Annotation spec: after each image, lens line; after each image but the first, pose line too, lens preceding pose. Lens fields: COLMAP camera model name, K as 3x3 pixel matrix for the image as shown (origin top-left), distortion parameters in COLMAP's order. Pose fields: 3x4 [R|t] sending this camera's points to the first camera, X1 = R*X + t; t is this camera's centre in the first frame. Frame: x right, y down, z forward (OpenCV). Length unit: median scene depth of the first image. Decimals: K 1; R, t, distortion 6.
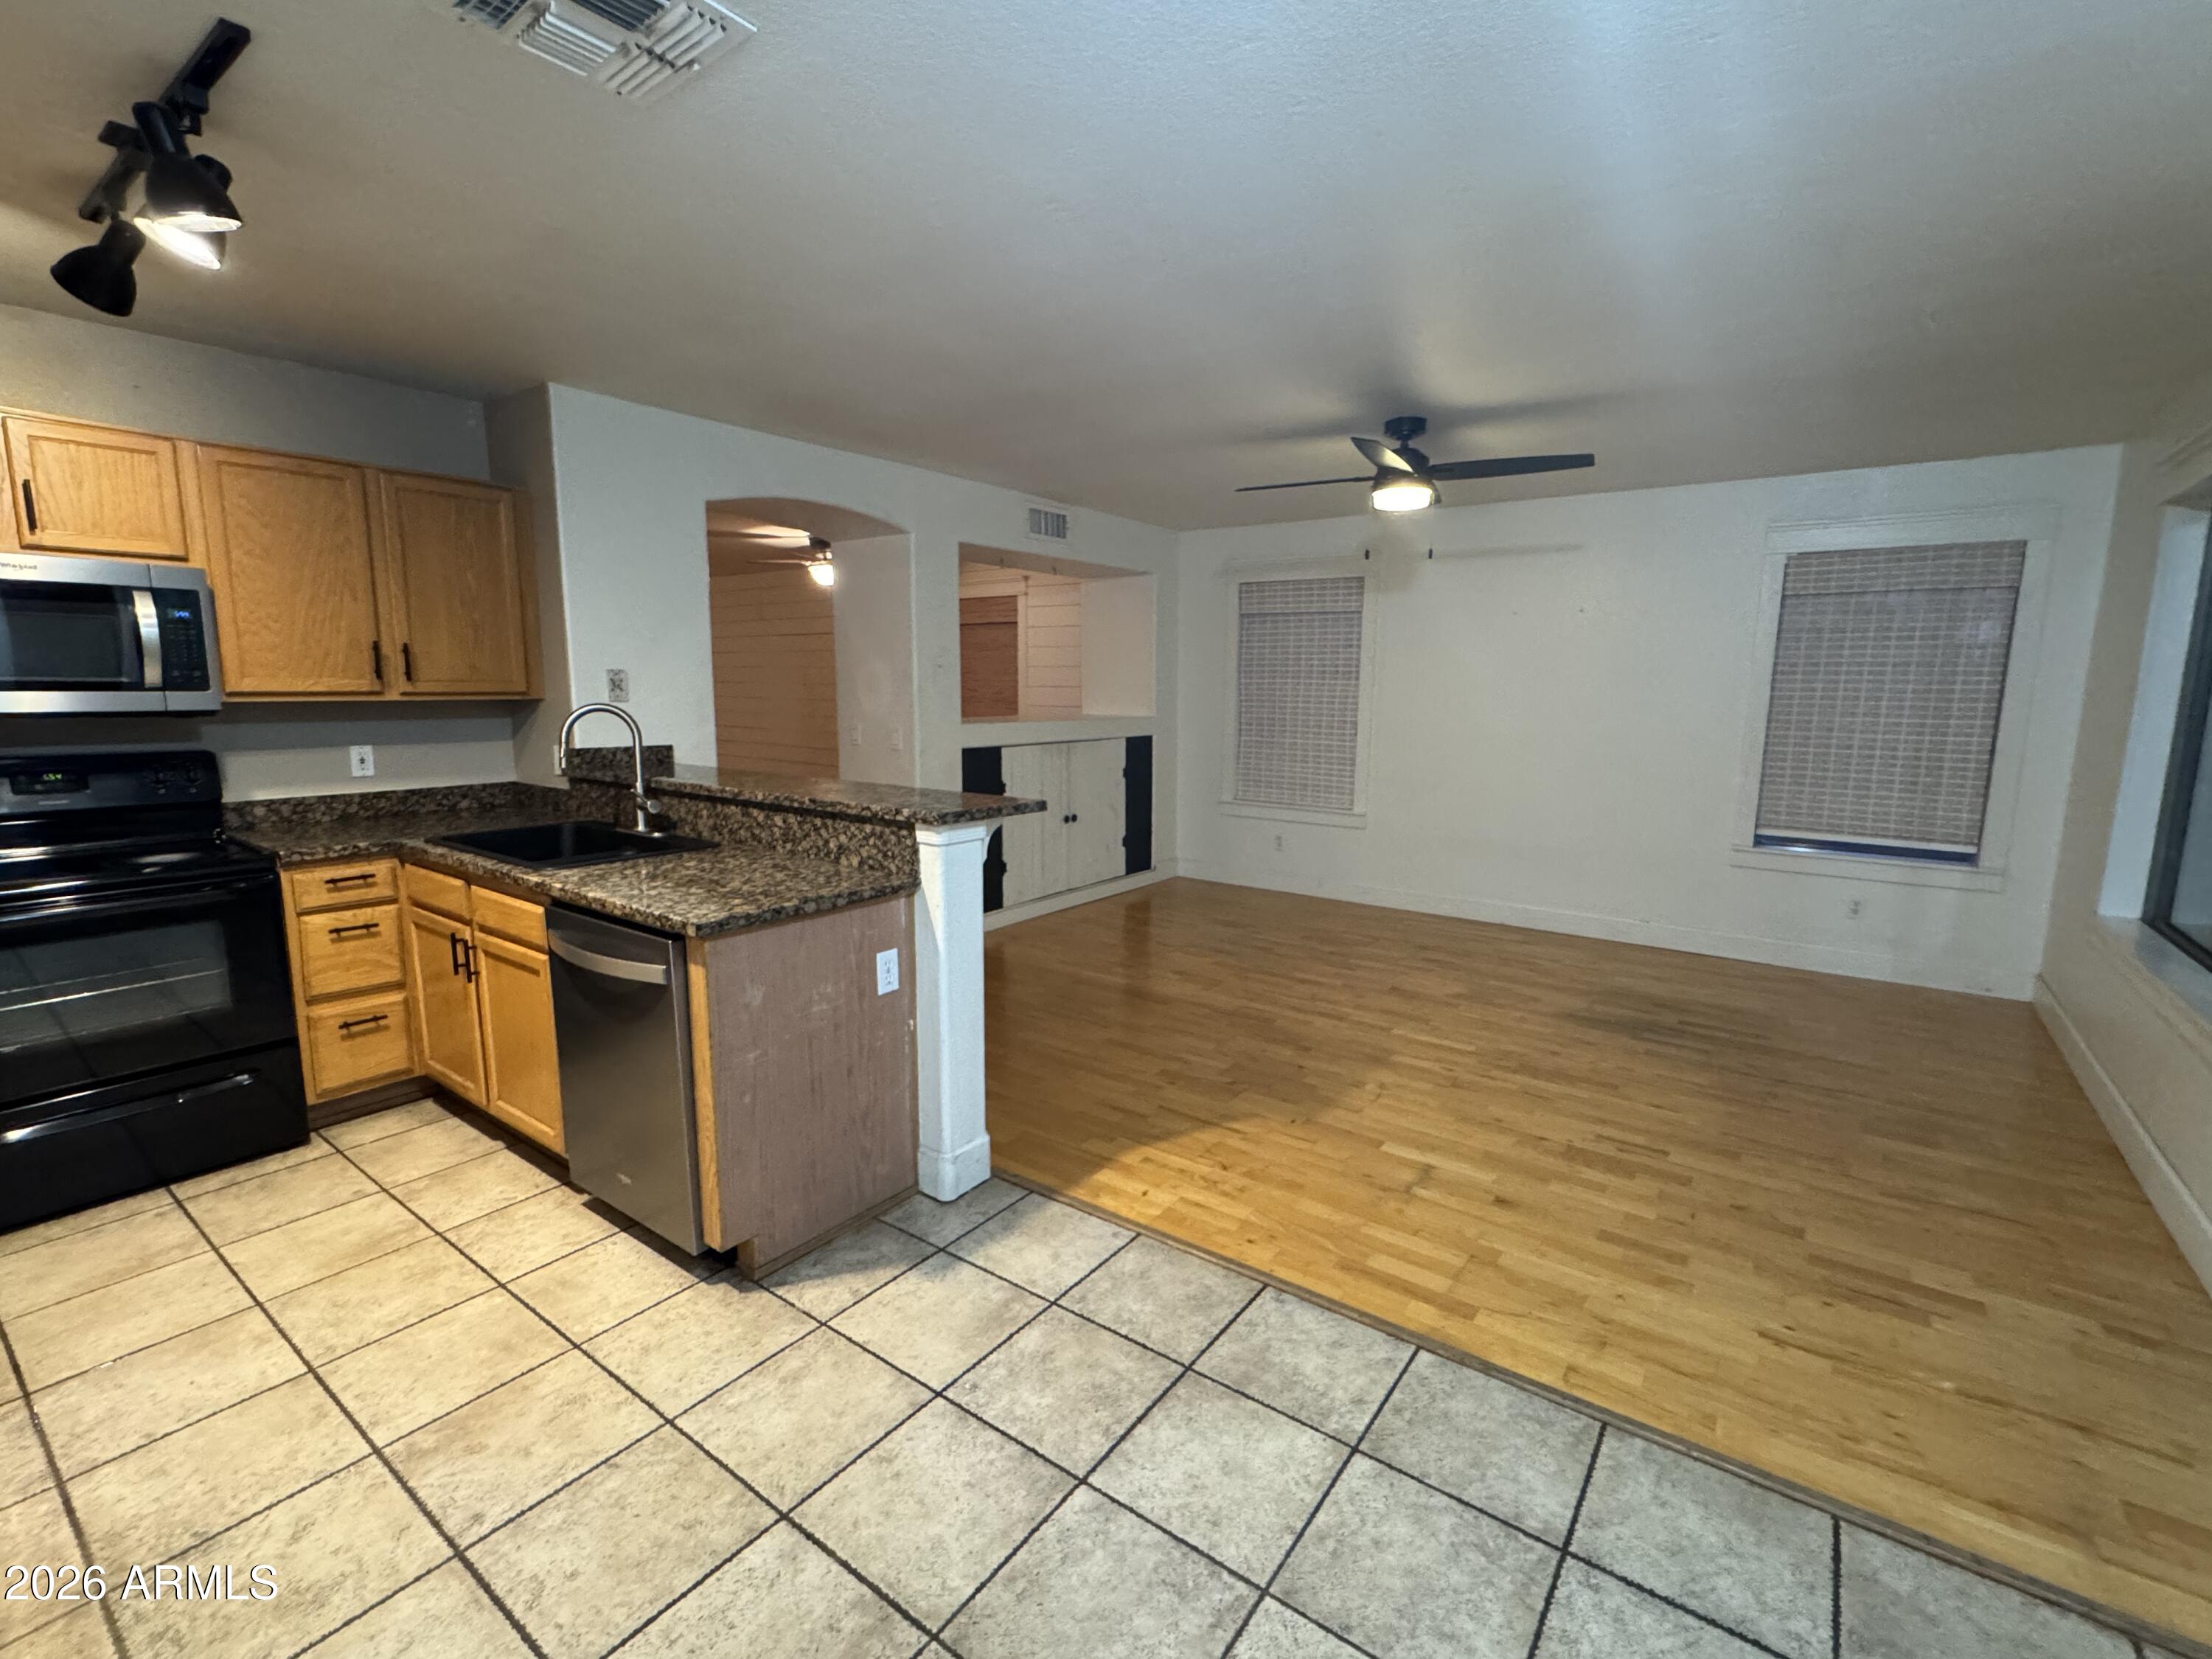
lens RADIAL K [[980.3, 0, 1105.6], [0, 980.3, 830.9], [0, 0, 1]] dist [-0.002495, 0.000493]
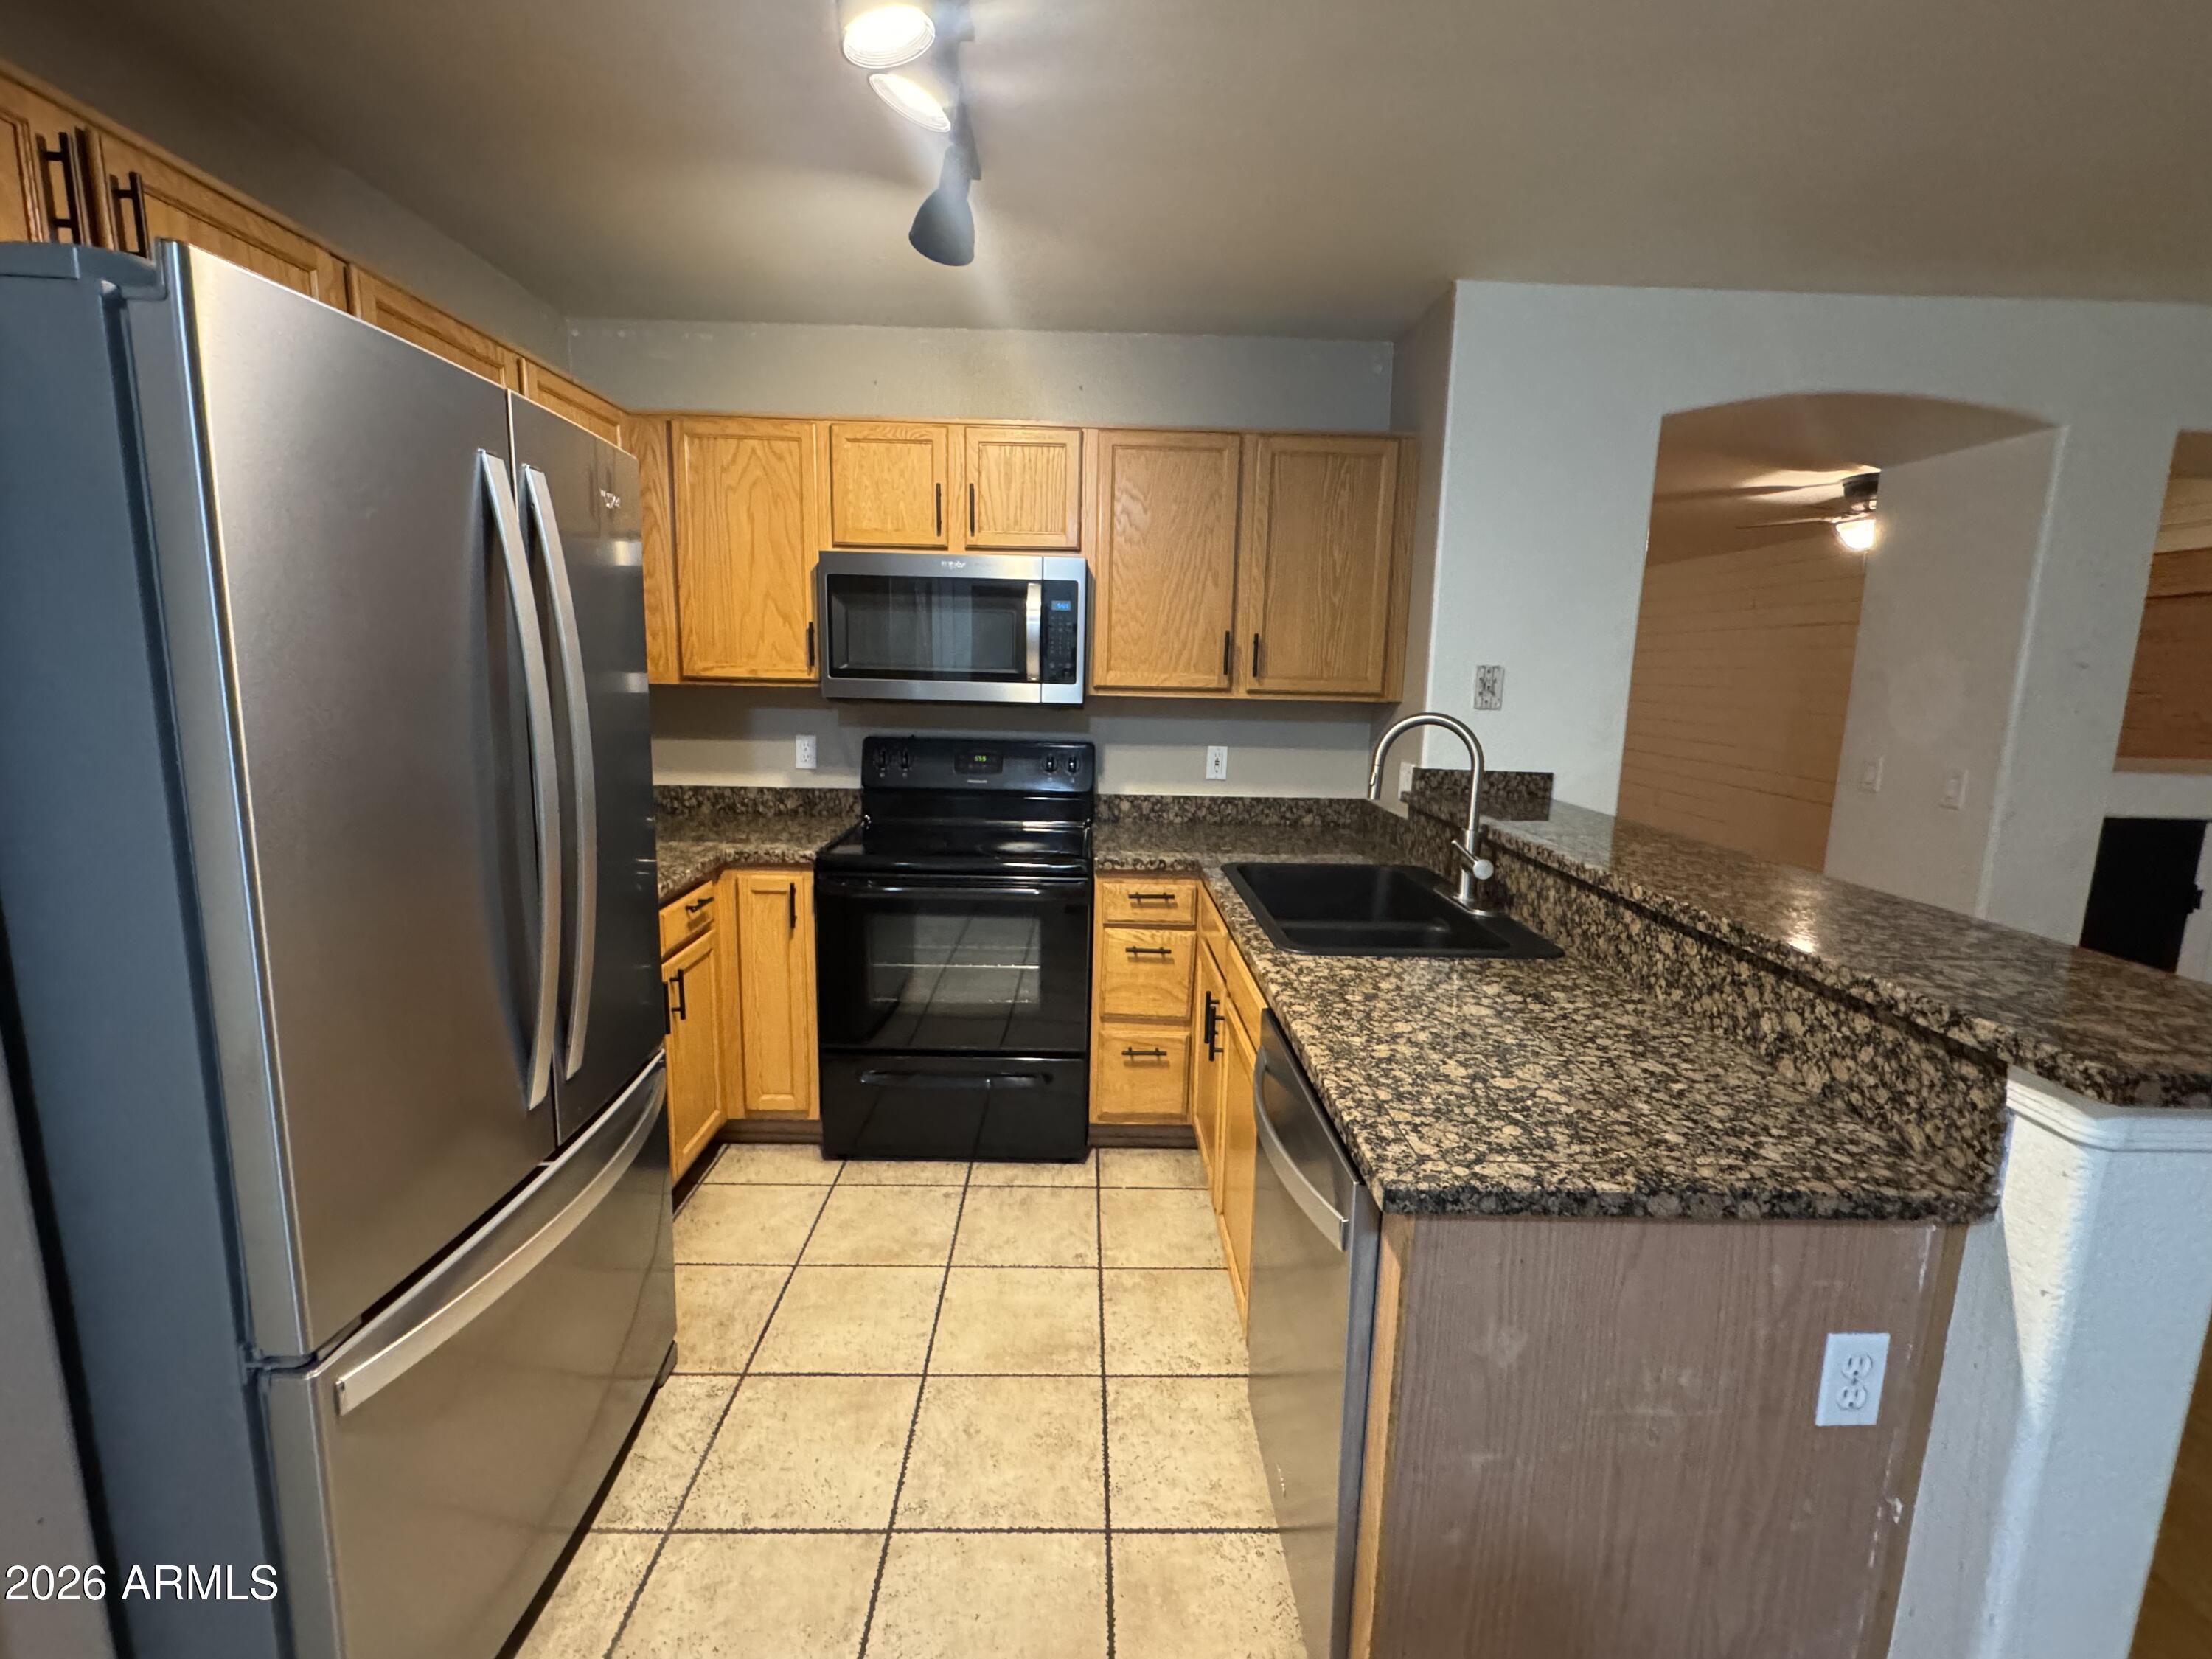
lens RADIAL K [[980.3, 0, 1105.6], [0, 980.3, 830.9], [0, 0, 1]] dist [-0.002495, 0.000493]
pose [[0.608950, 0.136321, -0.781406, -0.105326], [-0.137603, 0.988340, 0.065187, -0.063378], [0.781182, 0.067828, 0.620608, 0.409072]]
